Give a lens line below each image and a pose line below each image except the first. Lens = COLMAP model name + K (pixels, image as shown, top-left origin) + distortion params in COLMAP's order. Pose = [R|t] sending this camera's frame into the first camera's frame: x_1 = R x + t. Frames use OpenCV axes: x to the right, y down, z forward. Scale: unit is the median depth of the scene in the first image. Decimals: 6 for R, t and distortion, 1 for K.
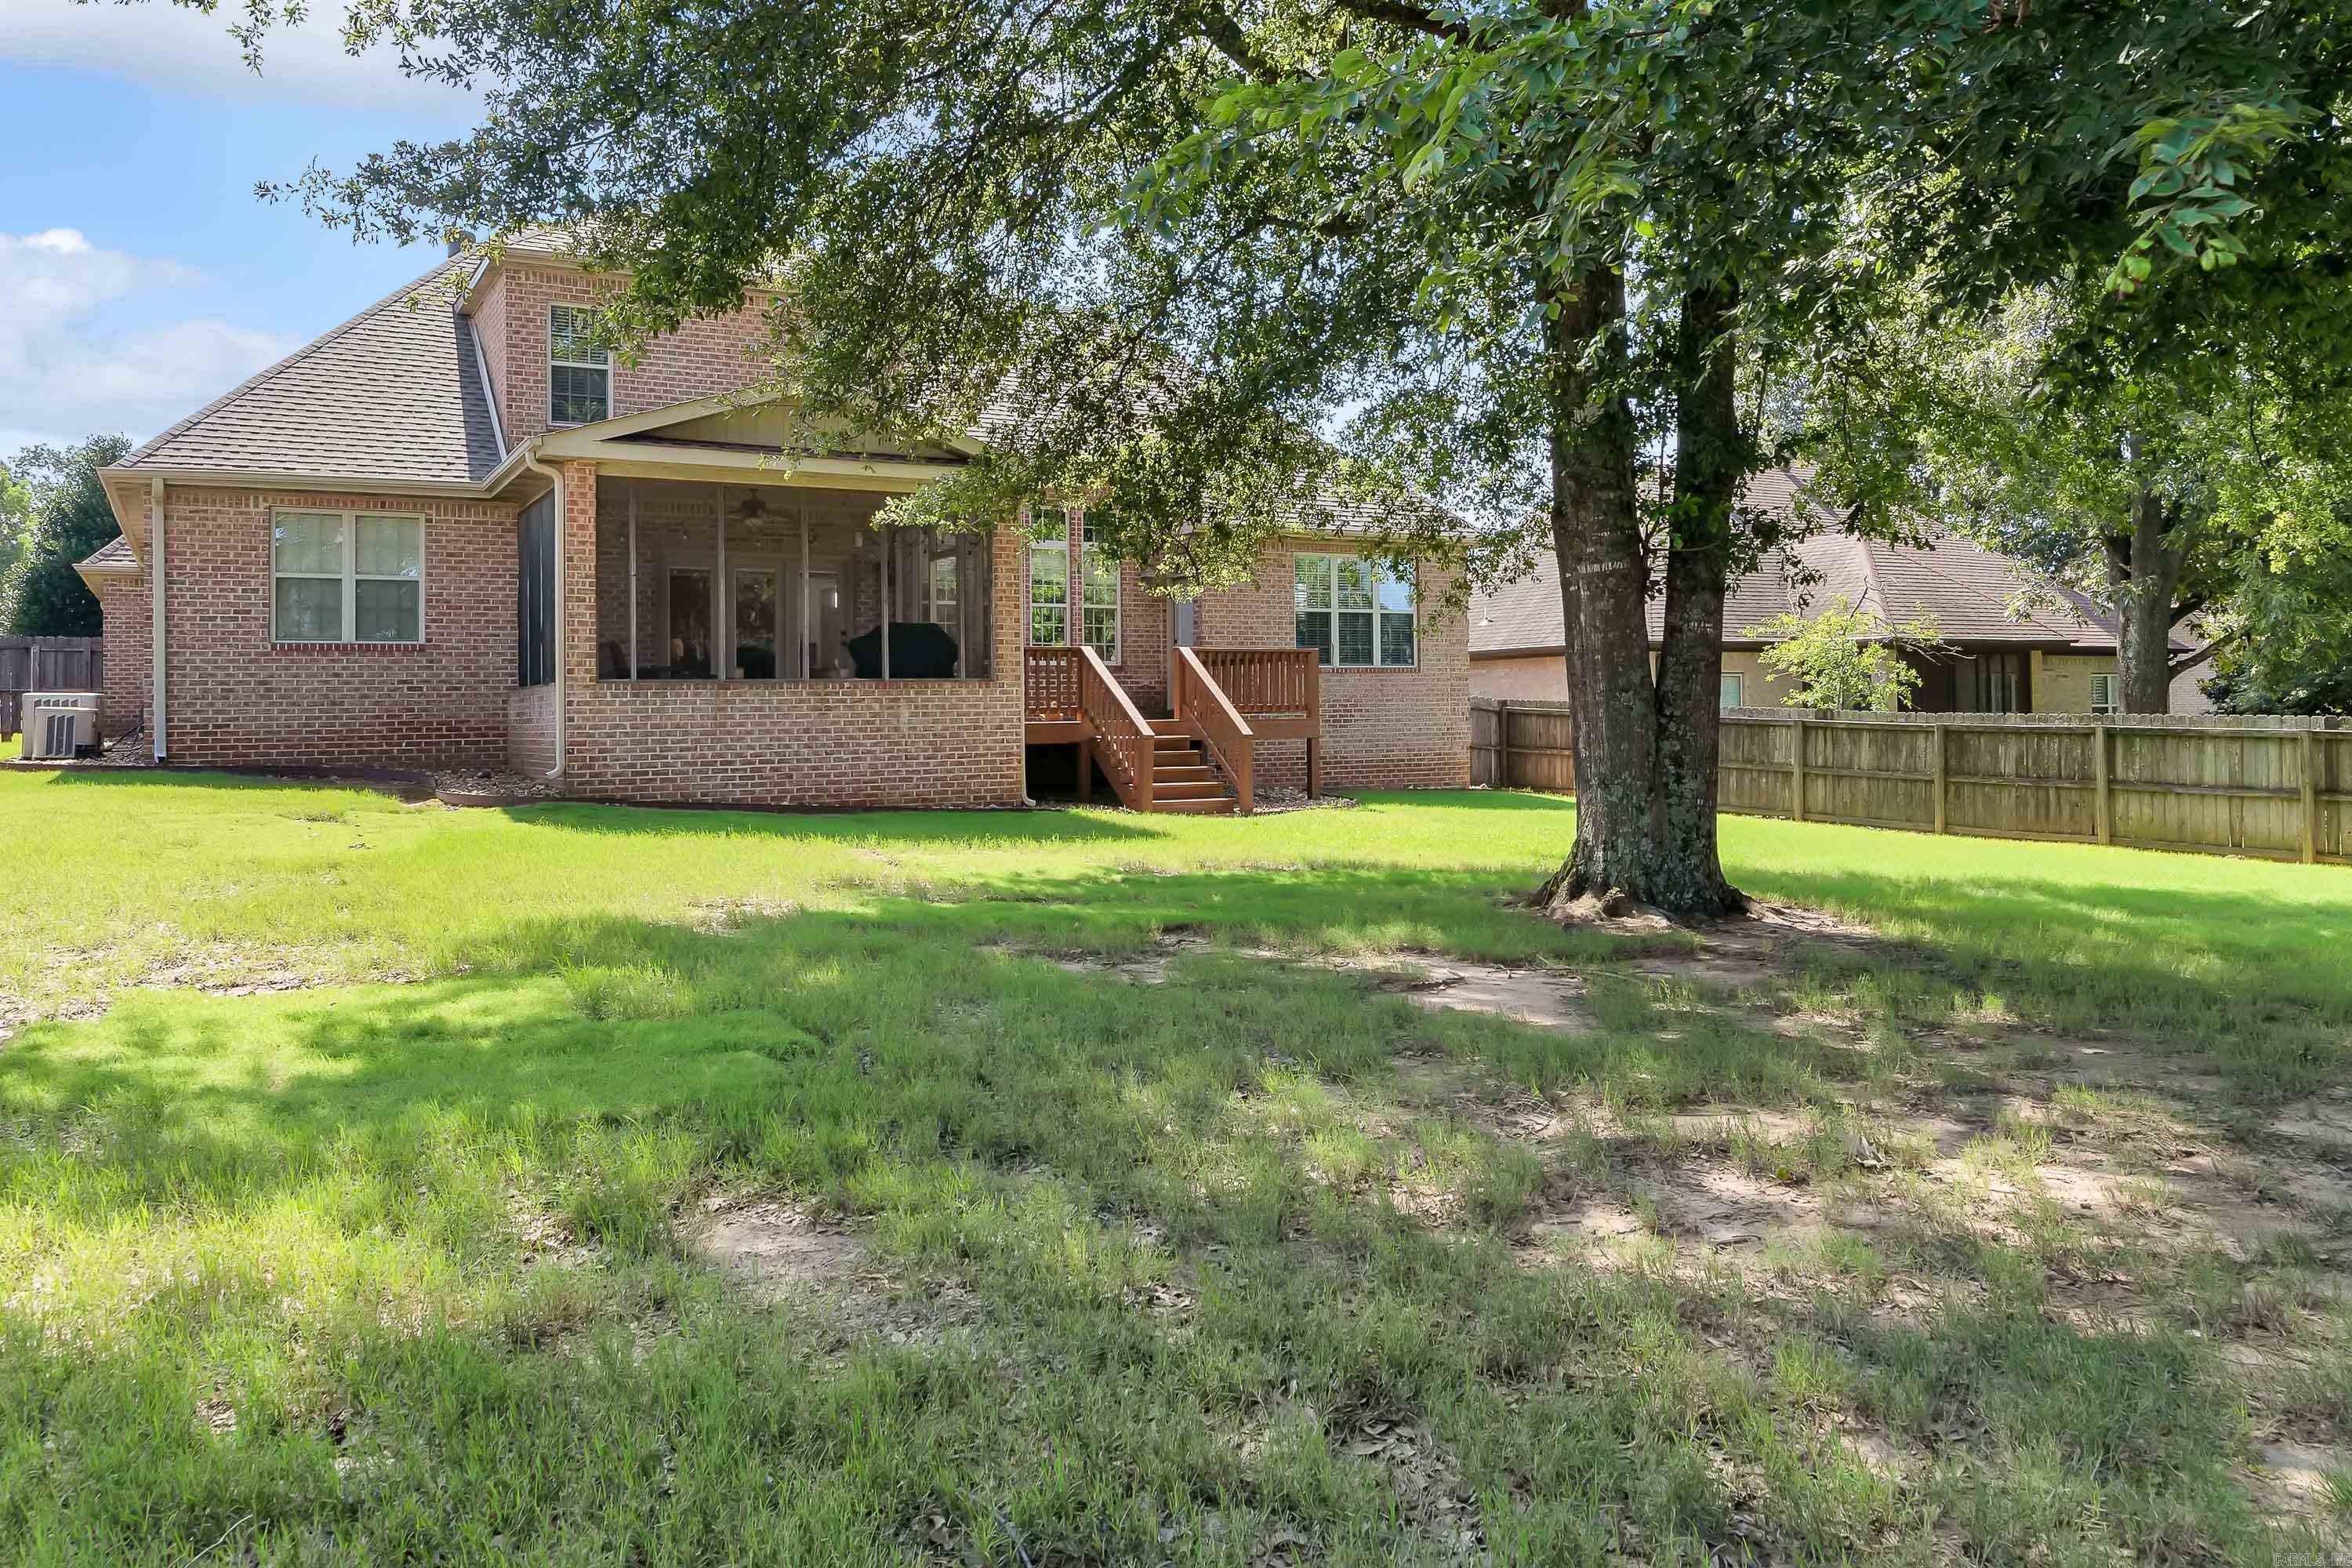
lens RADIAL K [[1661.1, 0, 1175.6], [0, 1661.1, 770.2], [0, 0, 1]] dist [-0.016053, 0.006290]
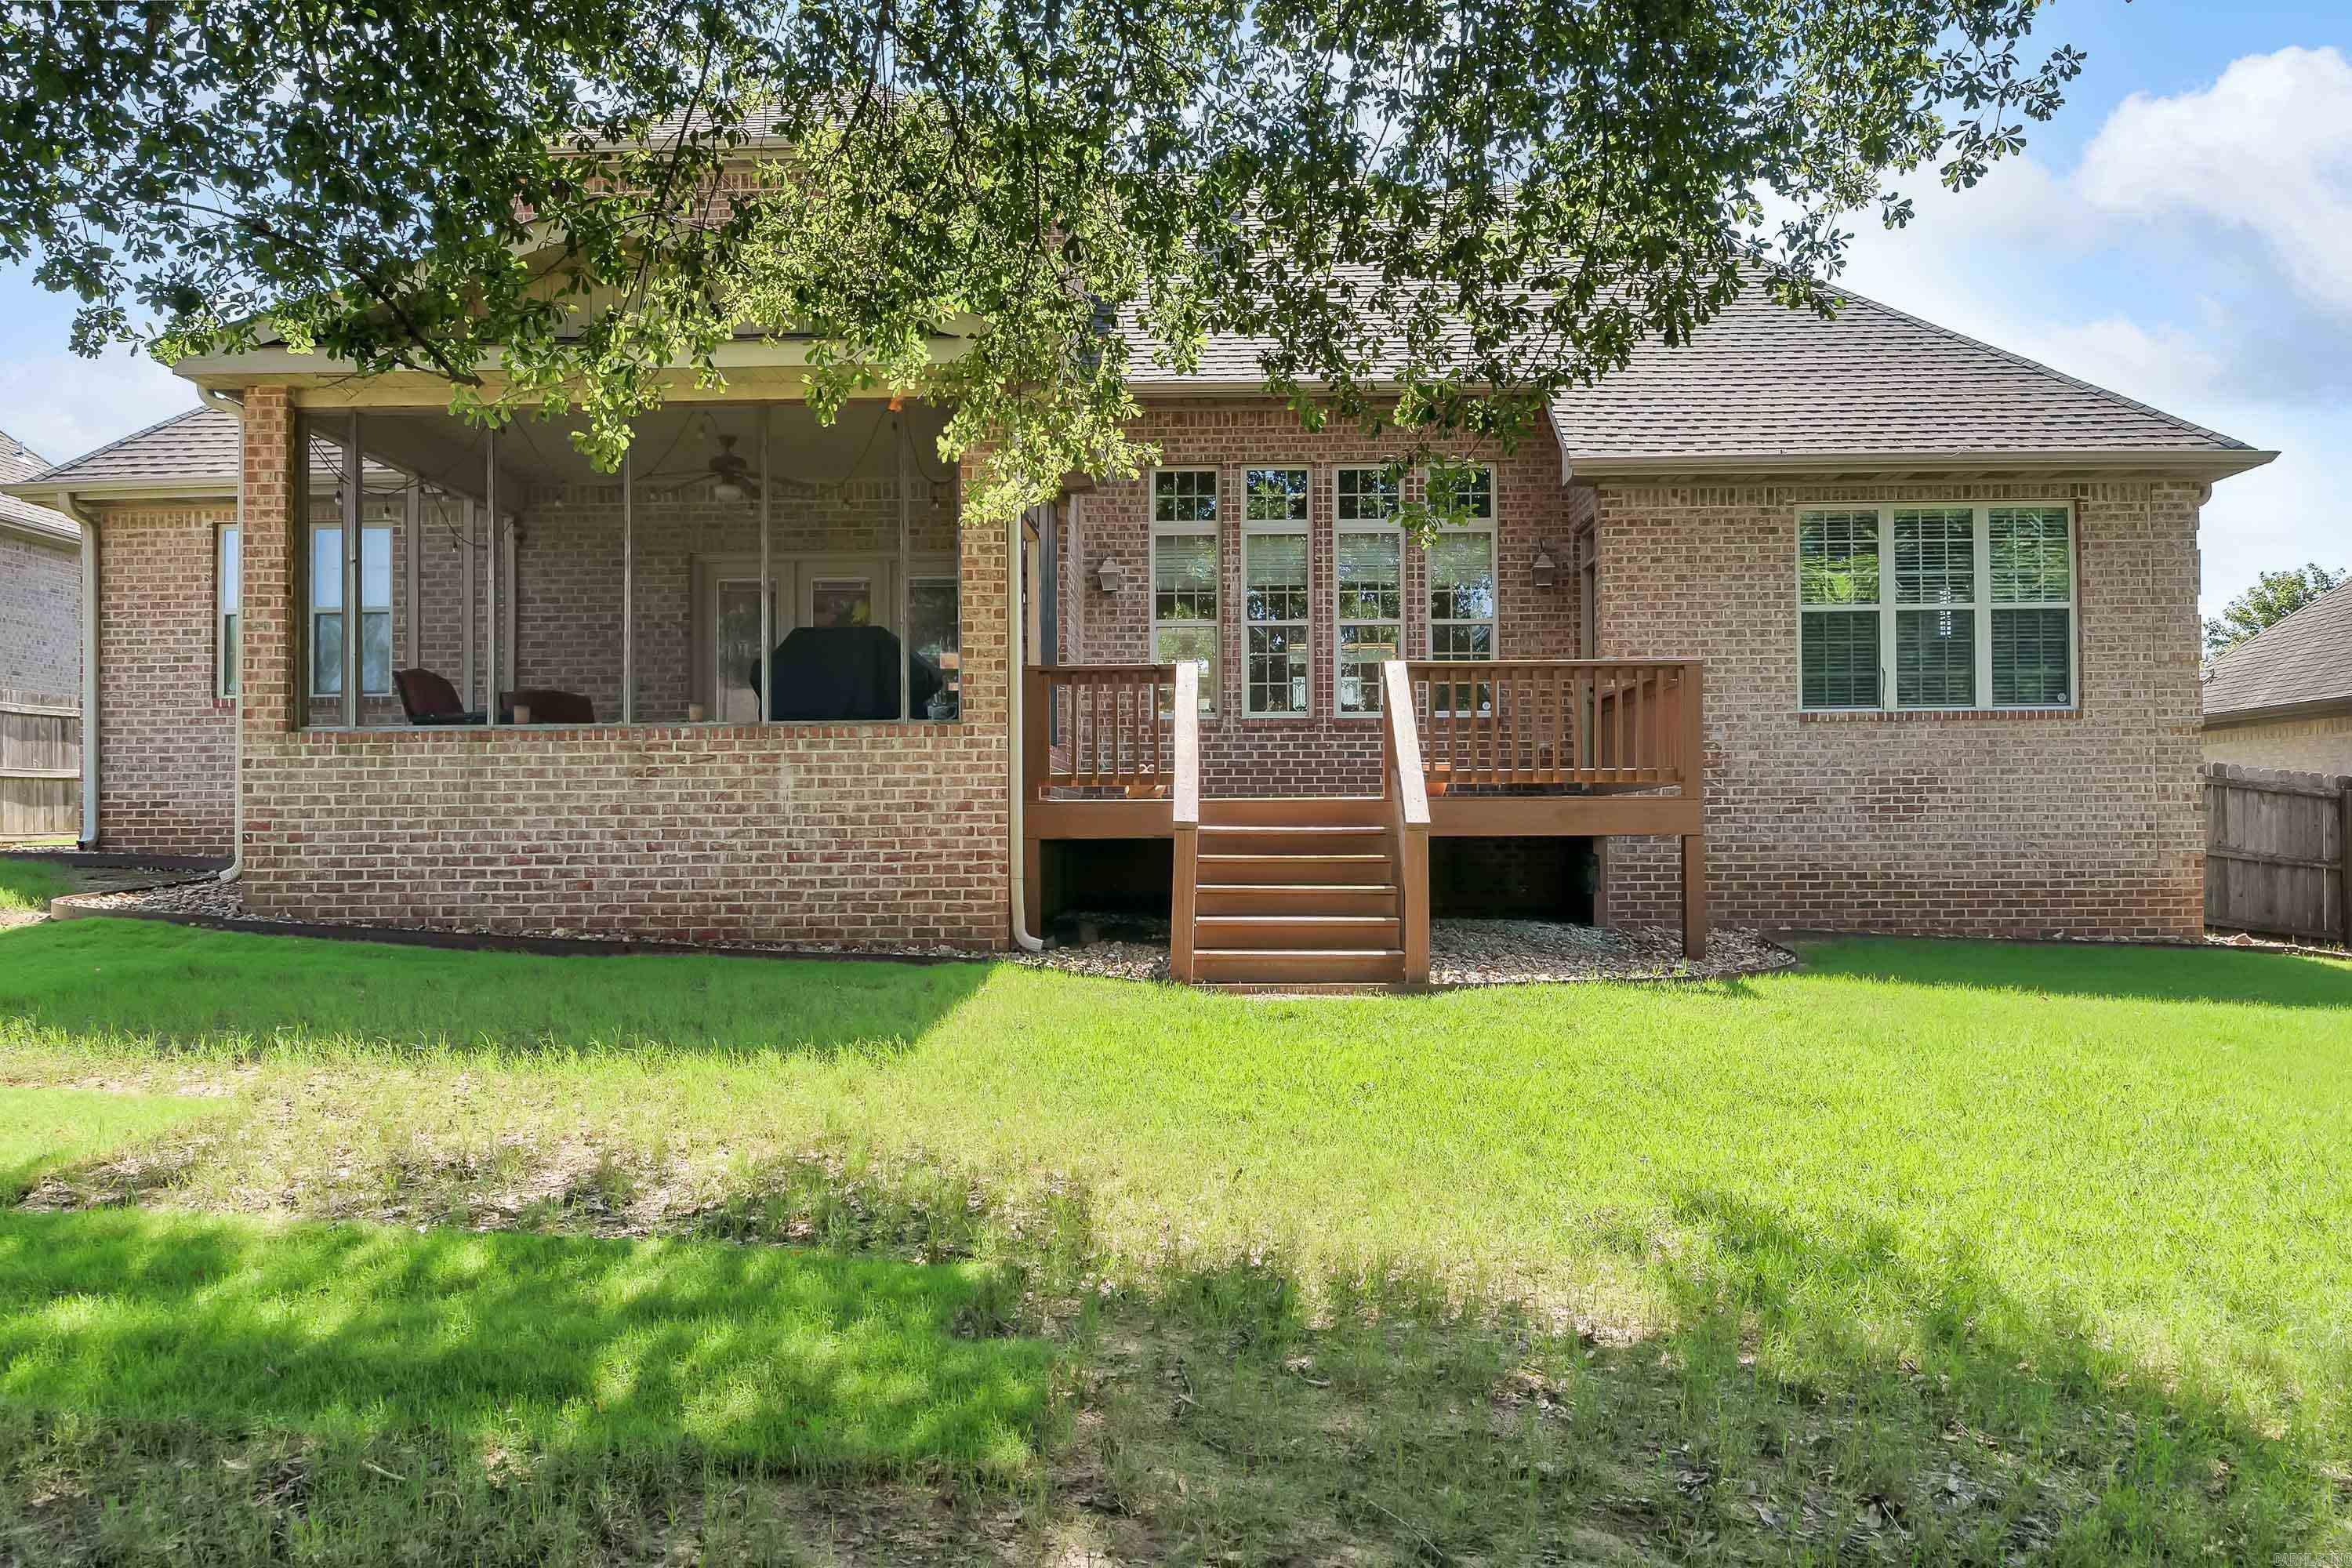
lens RADIAL K [[1661.1, 0, 1176.8], [0, 1661.1, 800.7], [0, 0, 1]] dist [-0.016053, 0.006290]
pose [[0.859467, -0.001877, -0.511189, 0.251233], [-0.021717, 0.998956, -0.040181, -0.007475], [0.510730, 0.045636, 0.858529, 0.589122]]
